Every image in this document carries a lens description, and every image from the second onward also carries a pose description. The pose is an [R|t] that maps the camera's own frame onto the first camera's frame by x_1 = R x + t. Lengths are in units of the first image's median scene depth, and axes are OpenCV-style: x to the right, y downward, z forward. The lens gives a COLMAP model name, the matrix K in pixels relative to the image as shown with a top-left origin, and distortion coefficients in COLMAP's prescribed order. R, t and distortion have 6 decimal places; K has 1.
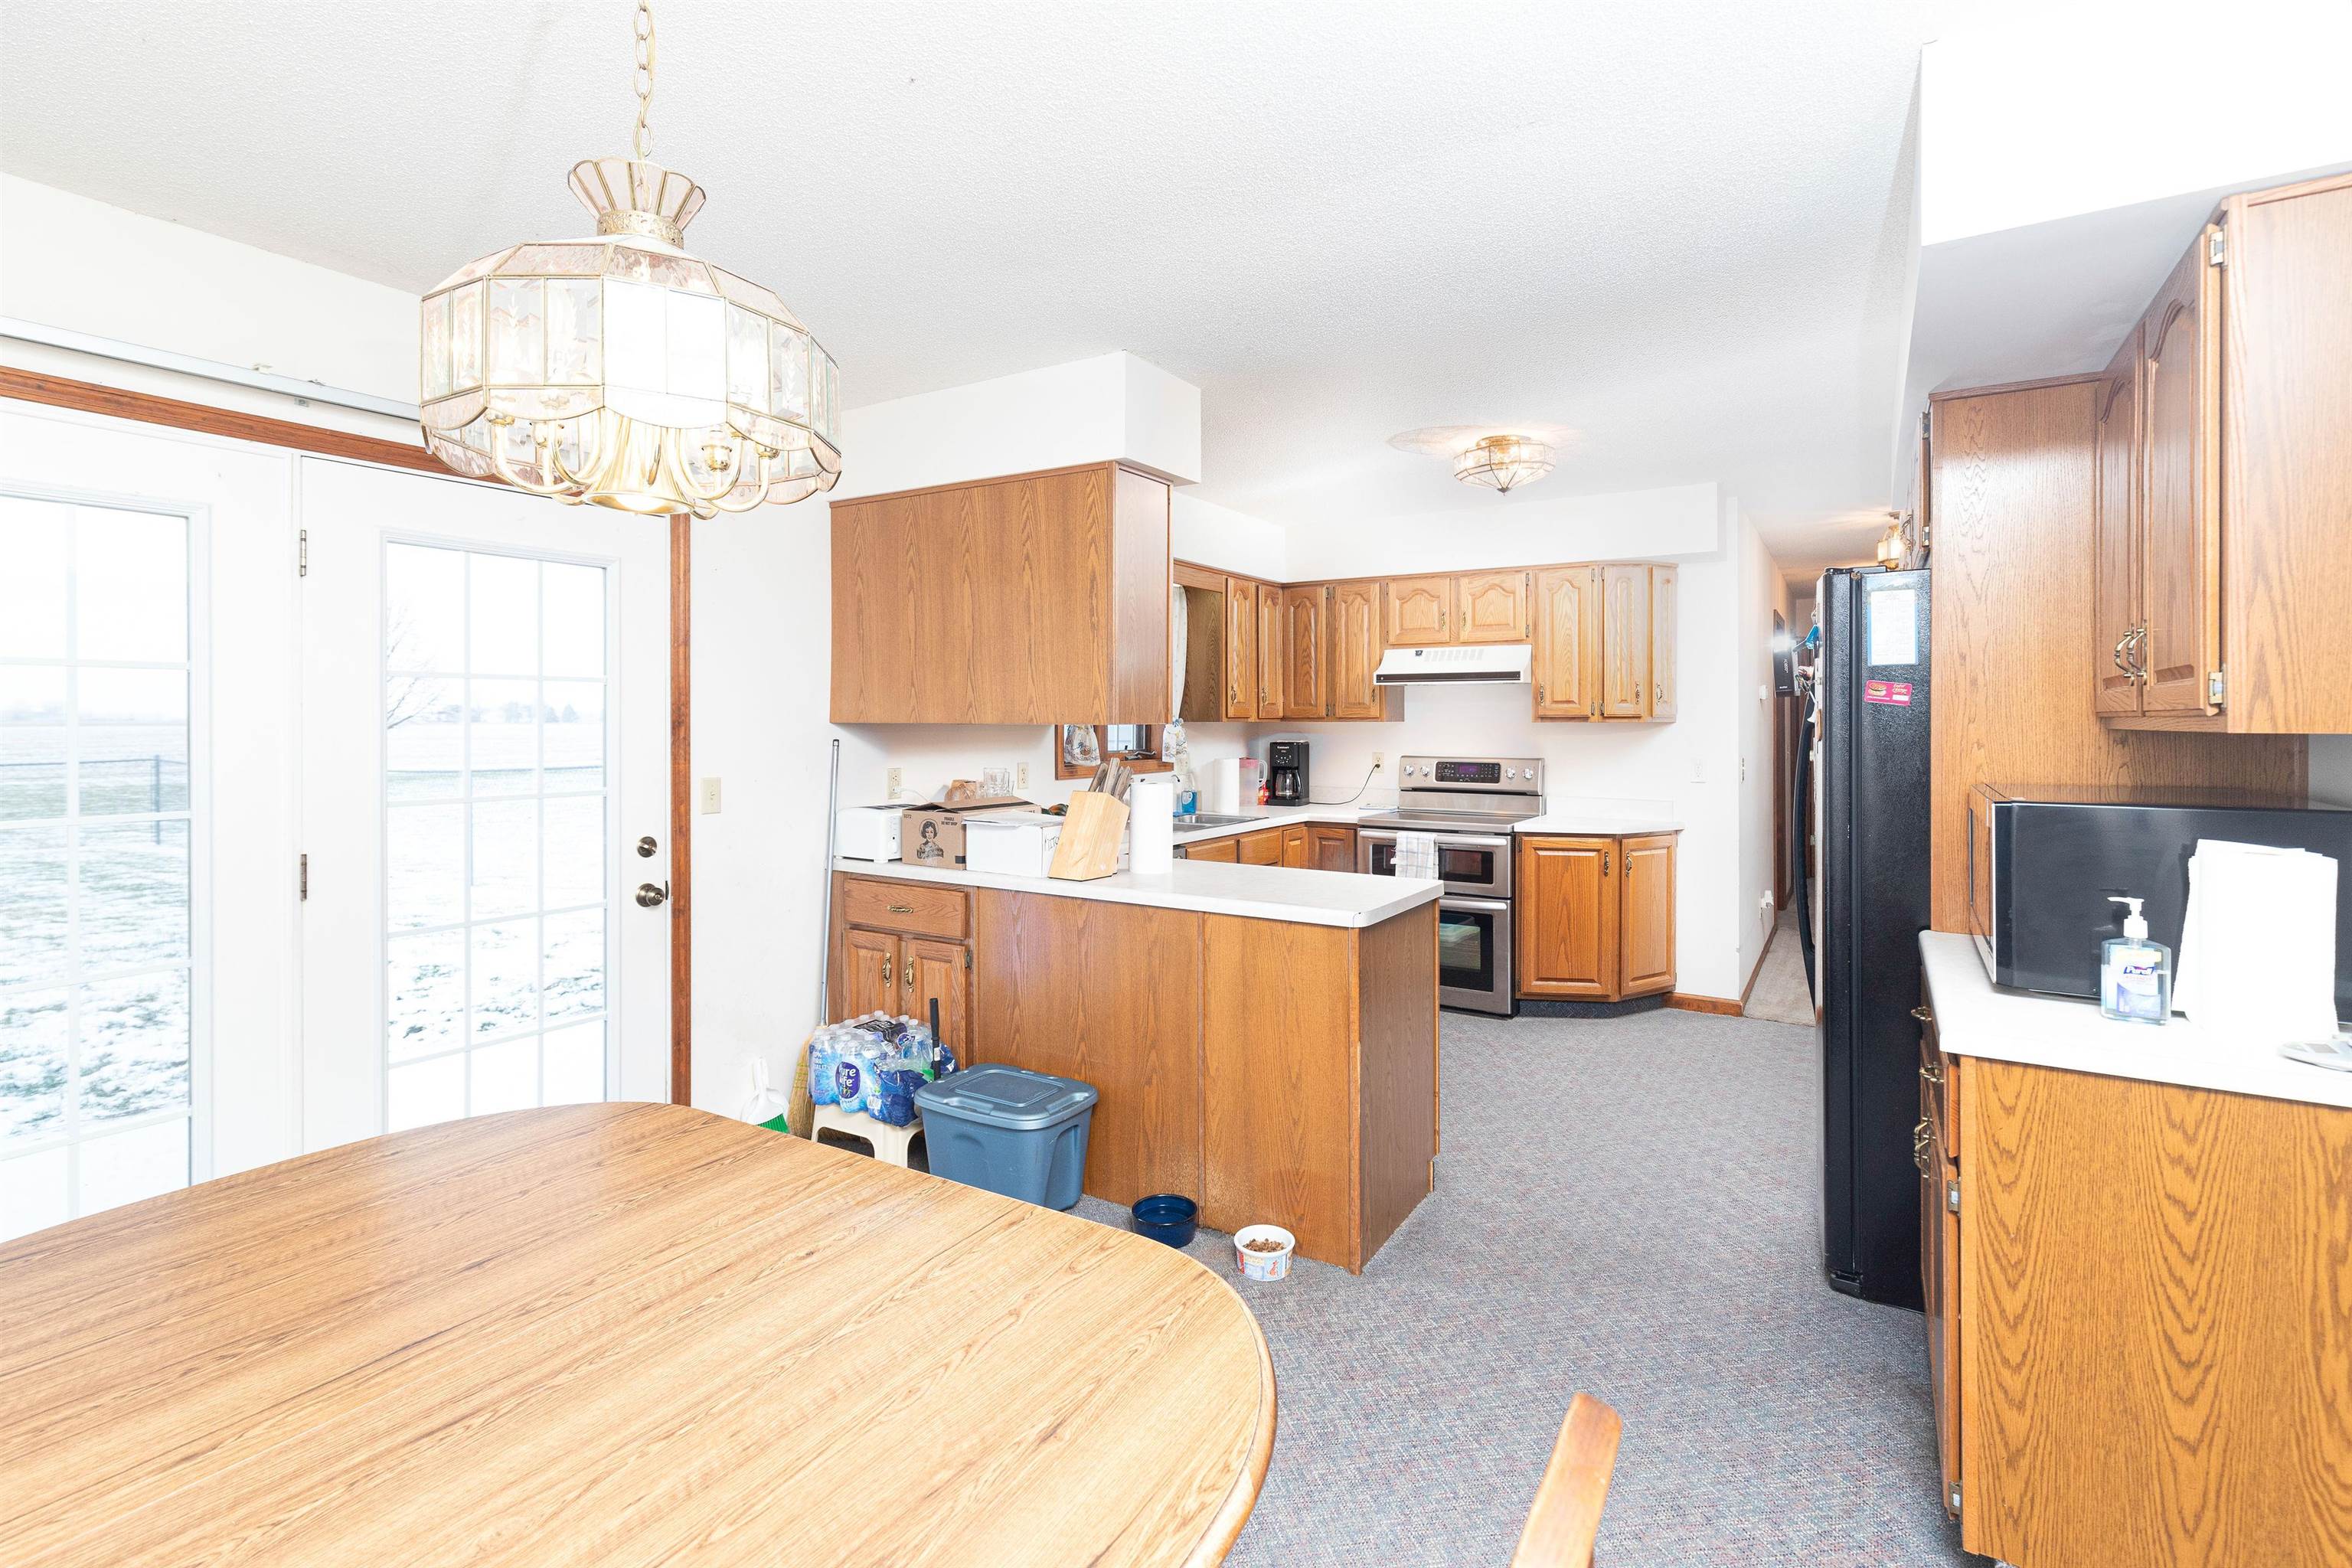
lens RADIAL K [[1075.9, 0, 1217.8], [0, 1075.9, 718.3], [0, 0, 1]] dist [0.005580, 0.001202]
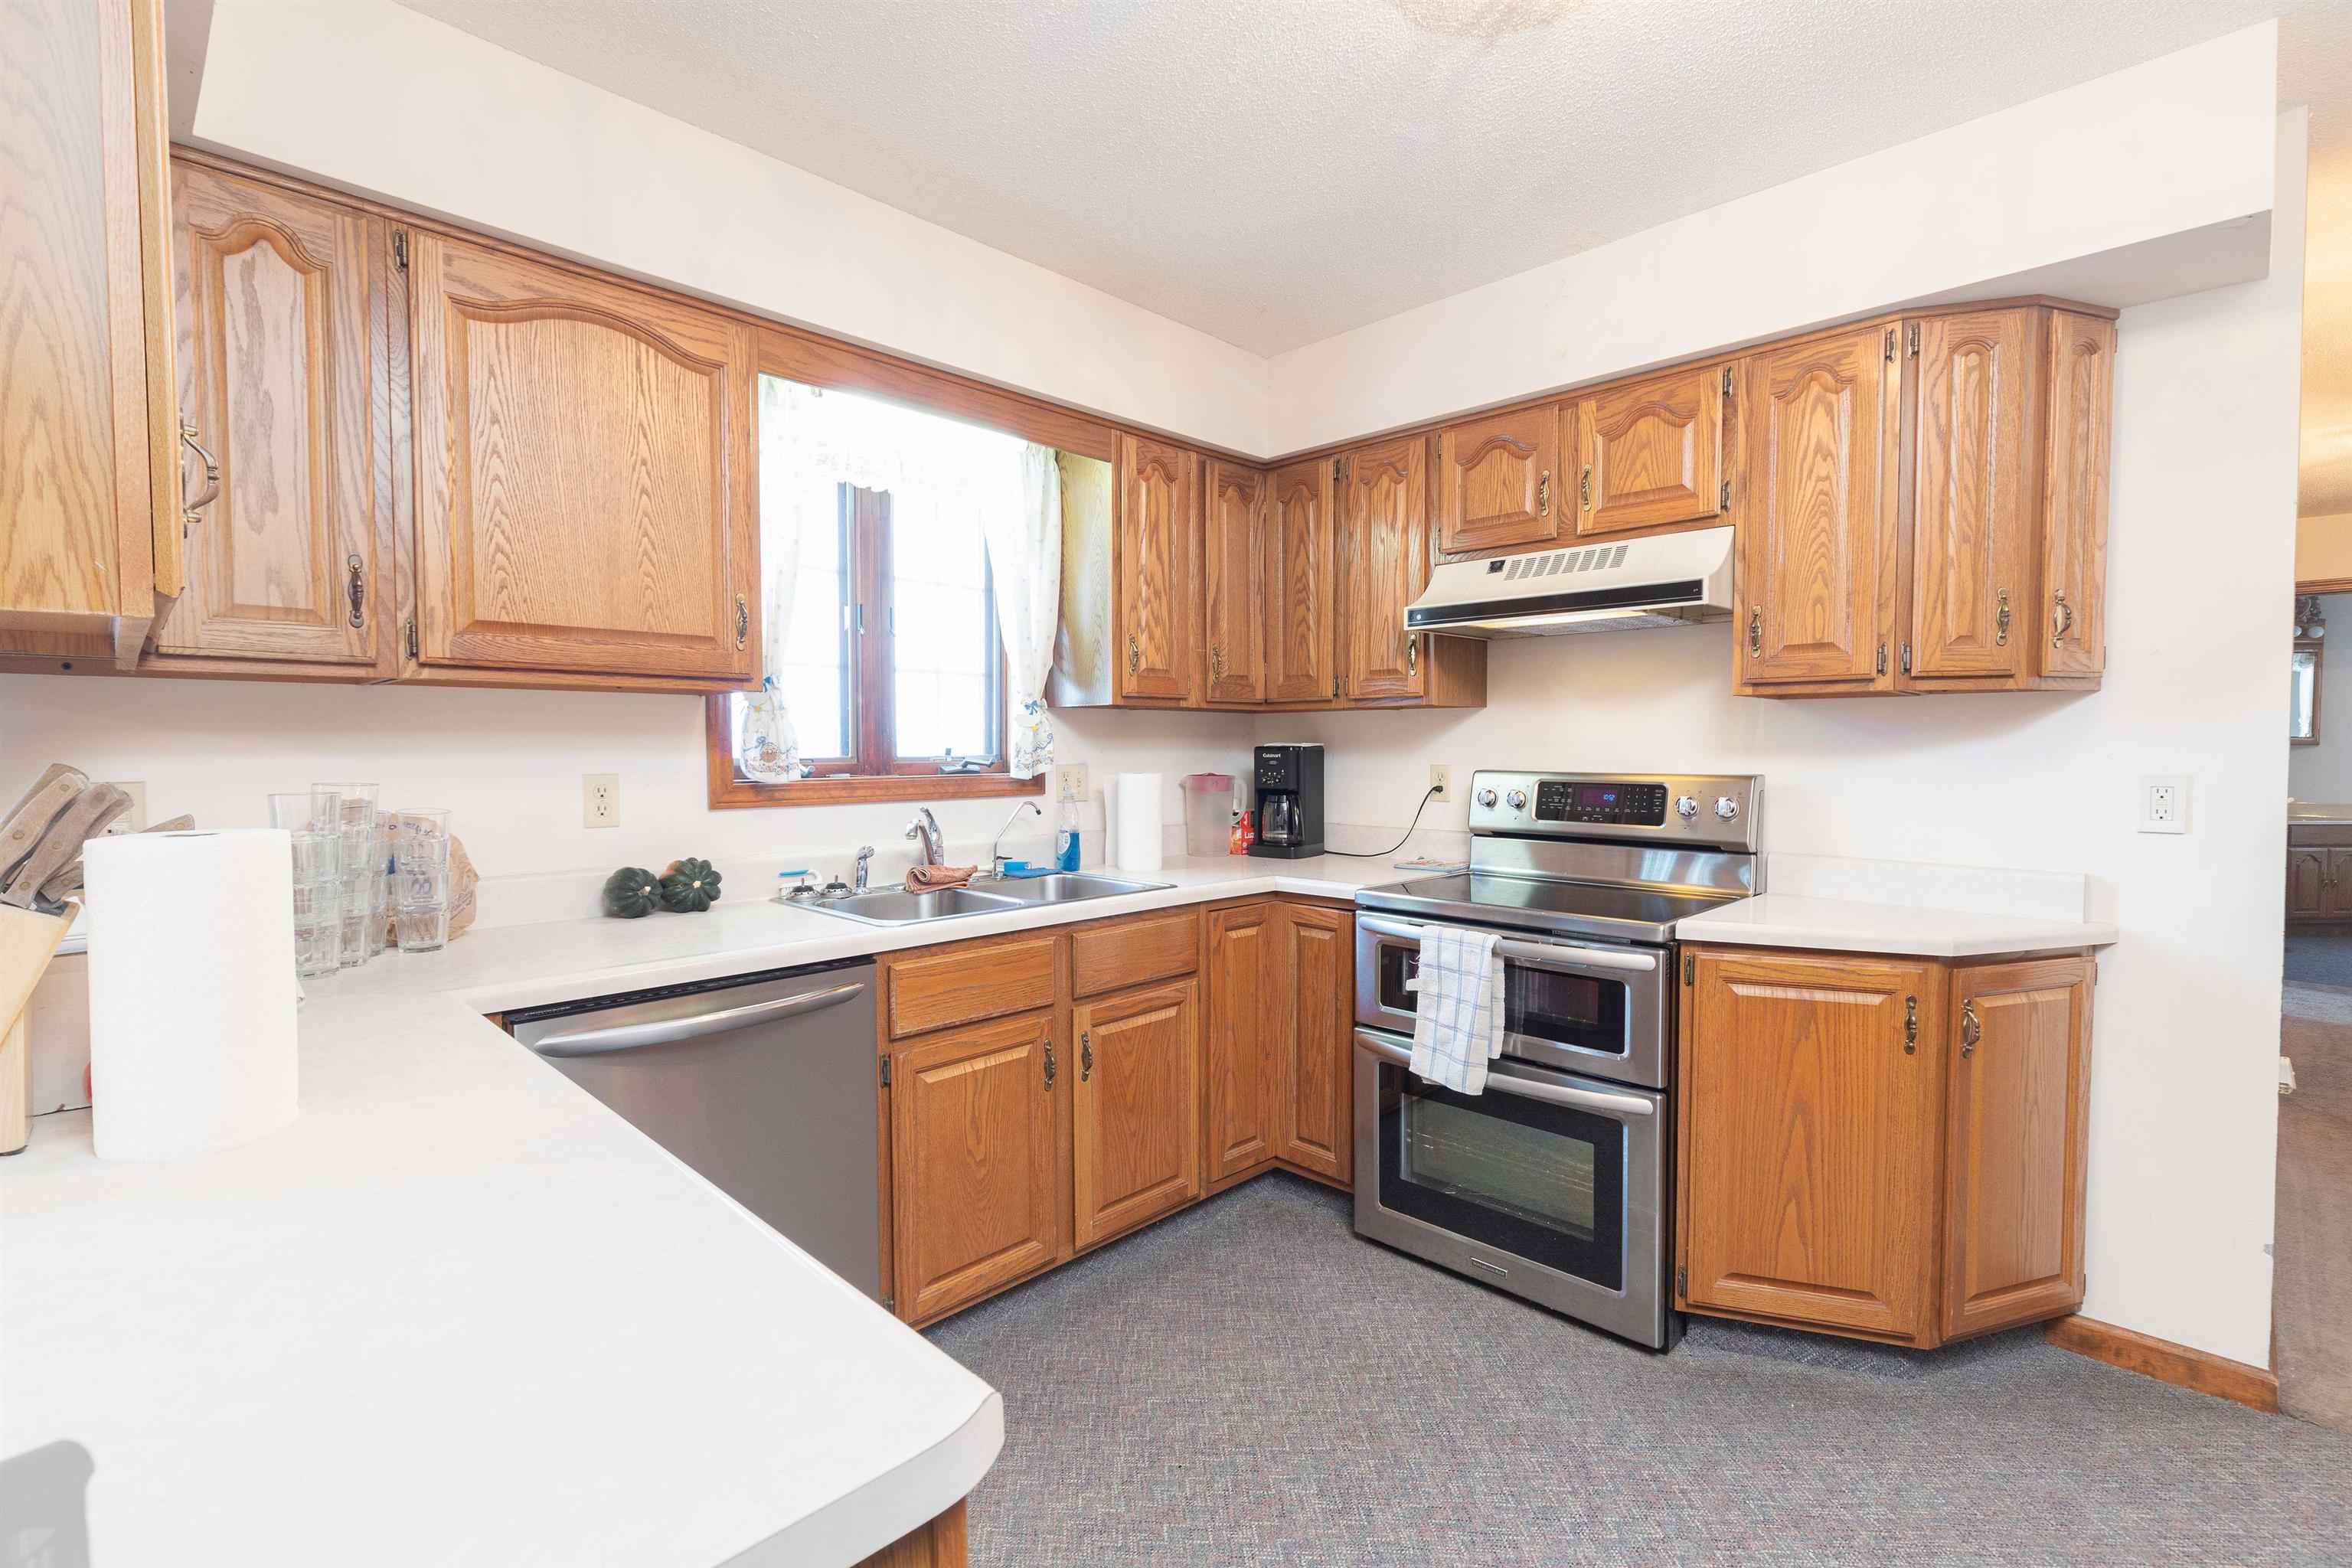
lens RADIAL K [[1075.9, 0, 1190.6], [0, 1075.9, 779.8], [0, 0, 1]] dist [0.005580, 0.001202]
pose [[0.972063, 0.005556, -0.234653, 0.170997], [0.002852, 0.999366, 0.035478, 0.022039], [0.234702, -0.035156, 0.971432, 0.484941]]
